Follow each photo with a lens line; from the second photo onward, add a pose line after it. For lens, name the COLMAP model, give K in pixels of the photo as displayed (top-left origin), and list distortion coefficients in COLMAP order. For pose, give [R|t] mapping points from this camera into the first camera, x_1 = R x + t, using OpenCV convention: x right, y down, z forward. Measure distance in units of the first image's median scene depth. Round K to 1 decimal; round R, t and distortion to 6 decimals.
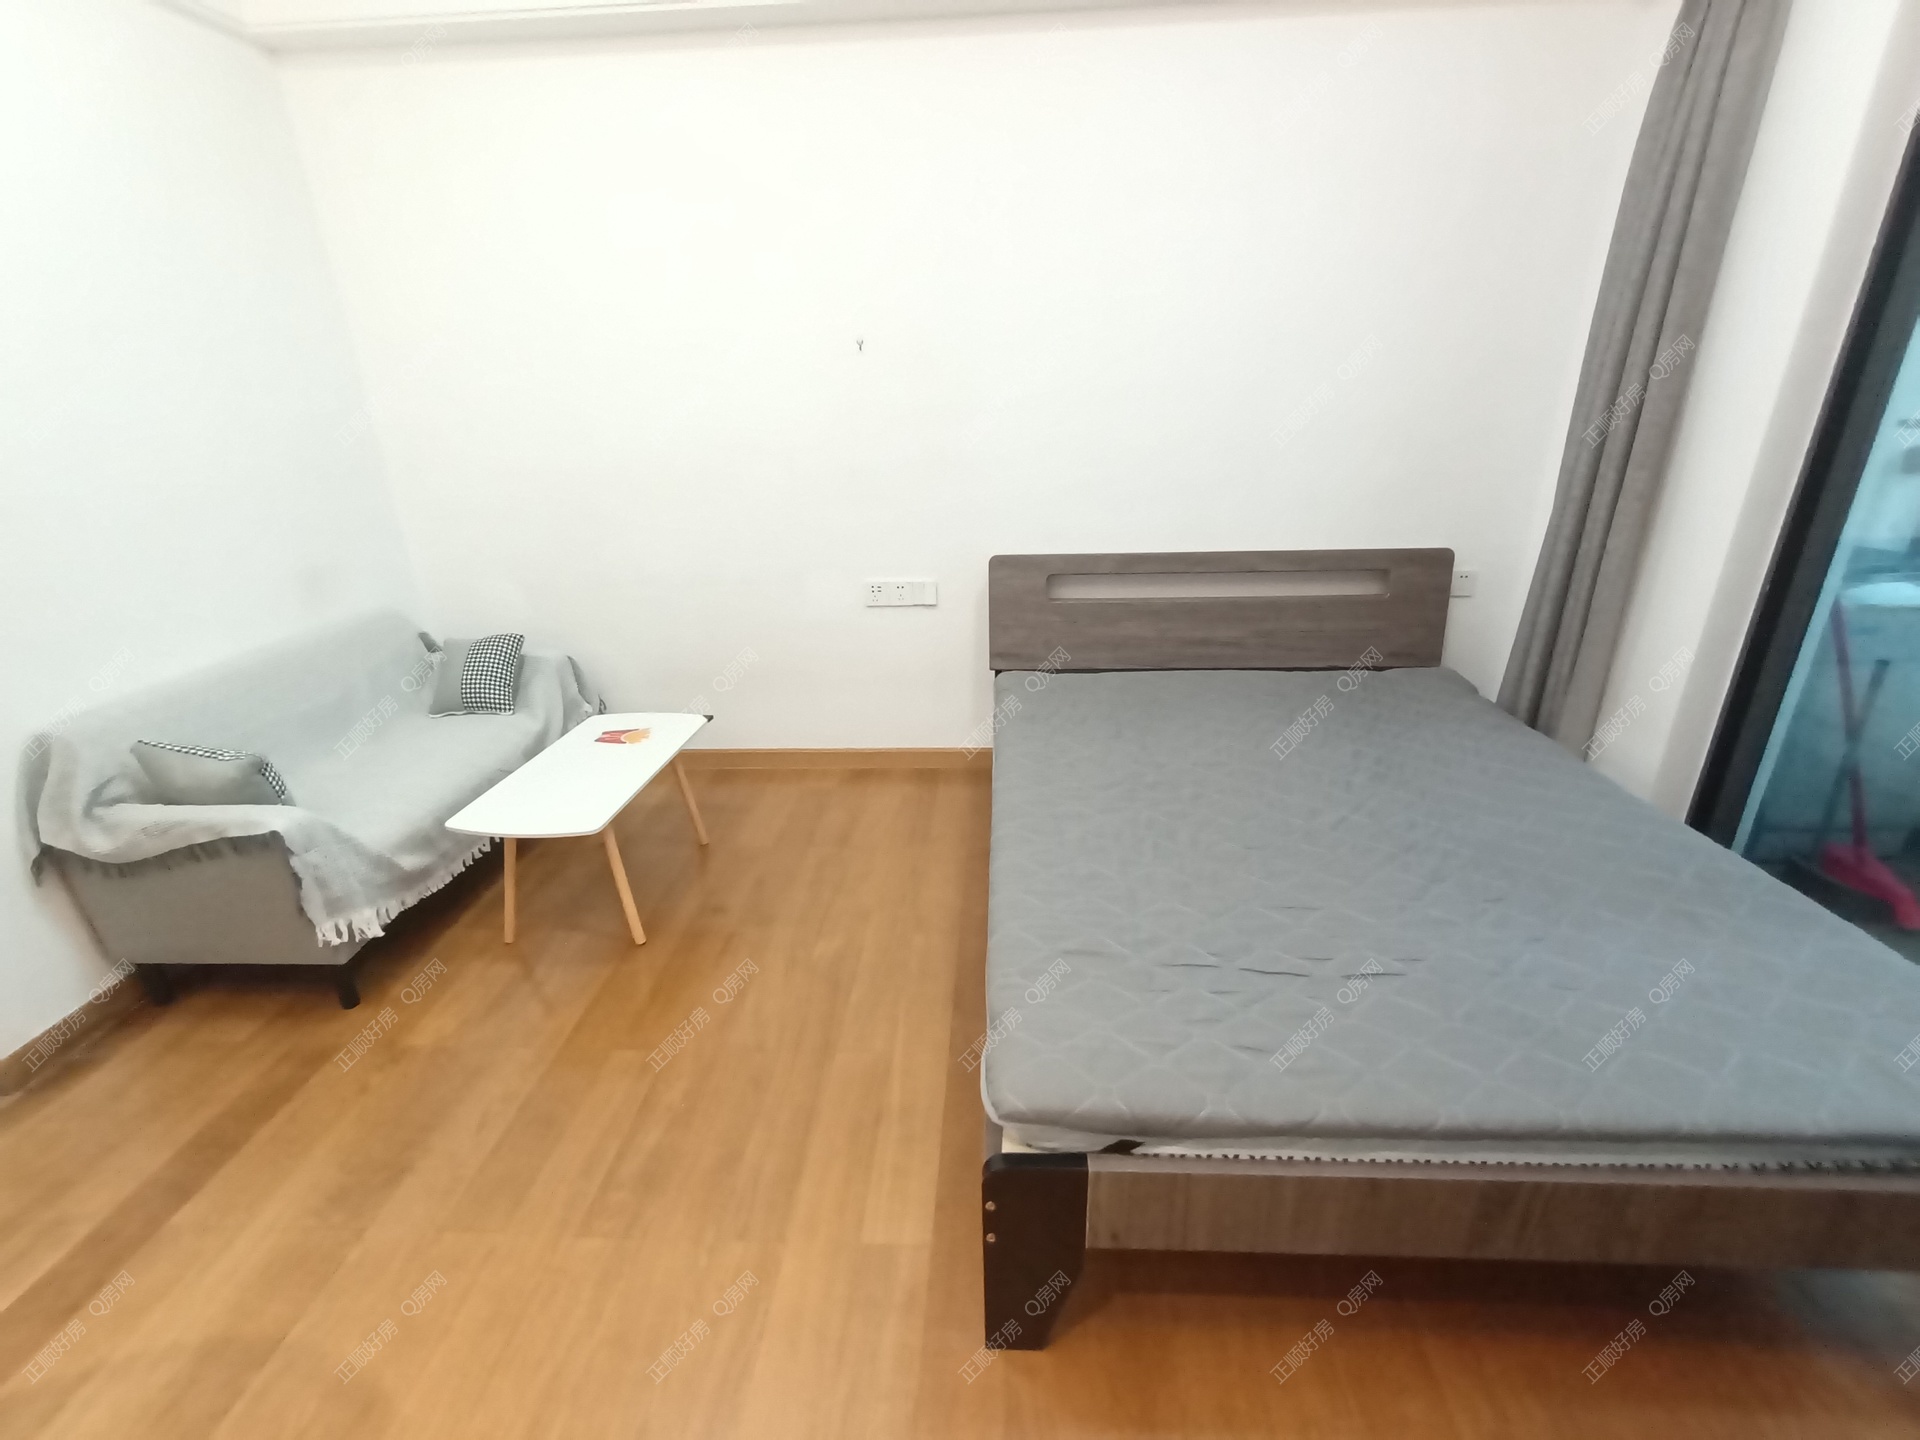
lens RADIAL K [[867.8, 0, 961.2], [0, 867.8, 733.9], [0, 0, 1]] dist [0.004924, 0.000905]
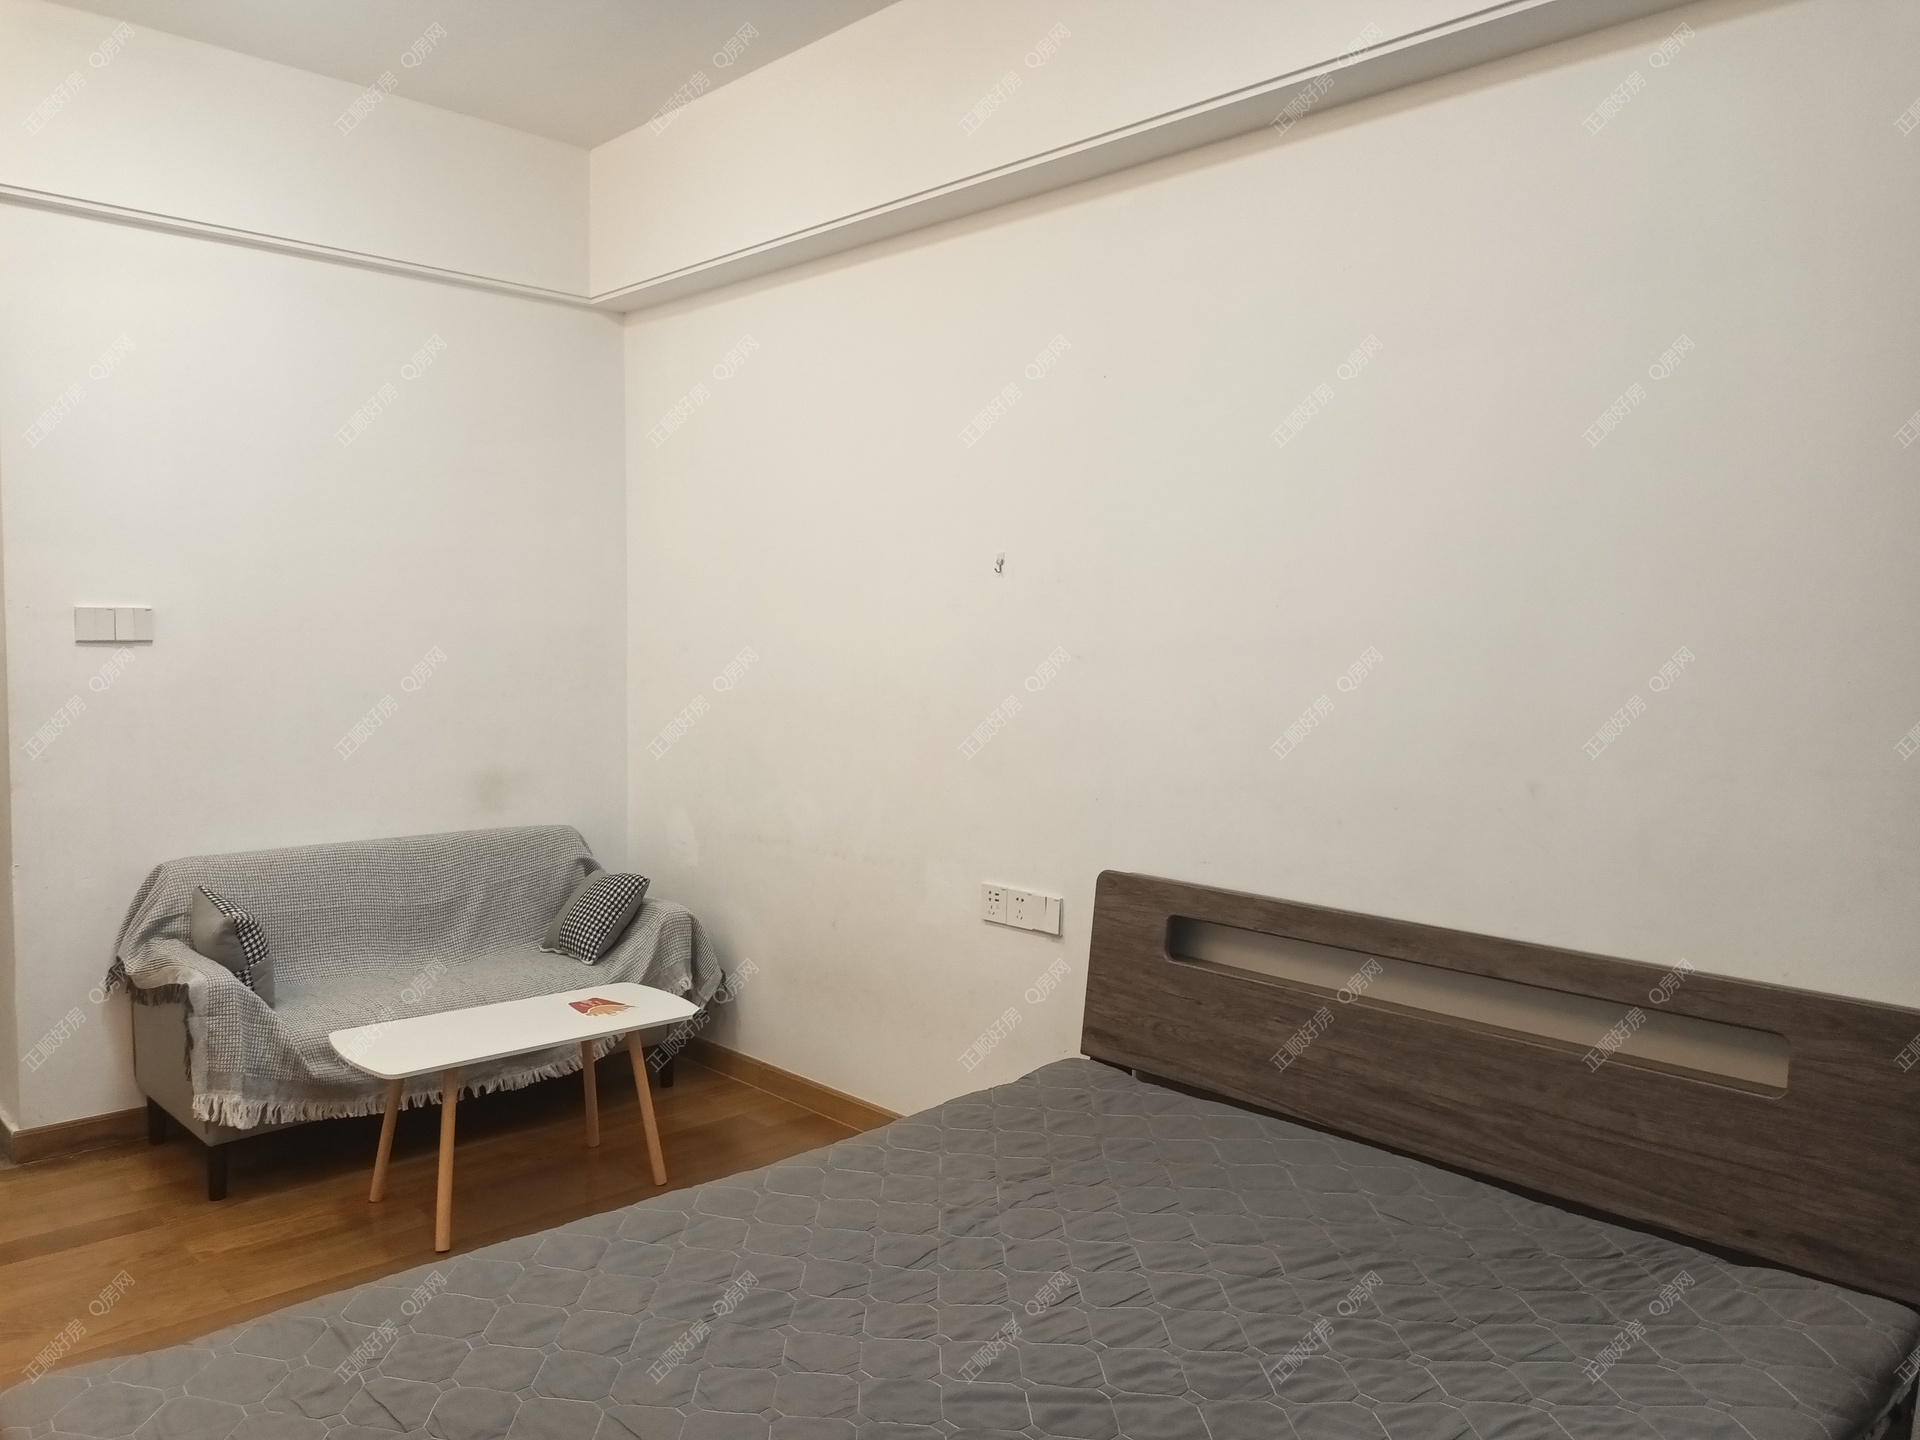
lens RADIAL K [[1433.5, 0, 967.5], [0, 1433.5, 725.9], [0, 0, 1]] dist [0.038560, -0.030855]
pose [[0.726670, 0.082046, -0.682070, 0.840301], [-0.288427, 0.937537, -0.194511, -0.090336], [0.623507, 0.338073, 0.704944, 0.204615]]
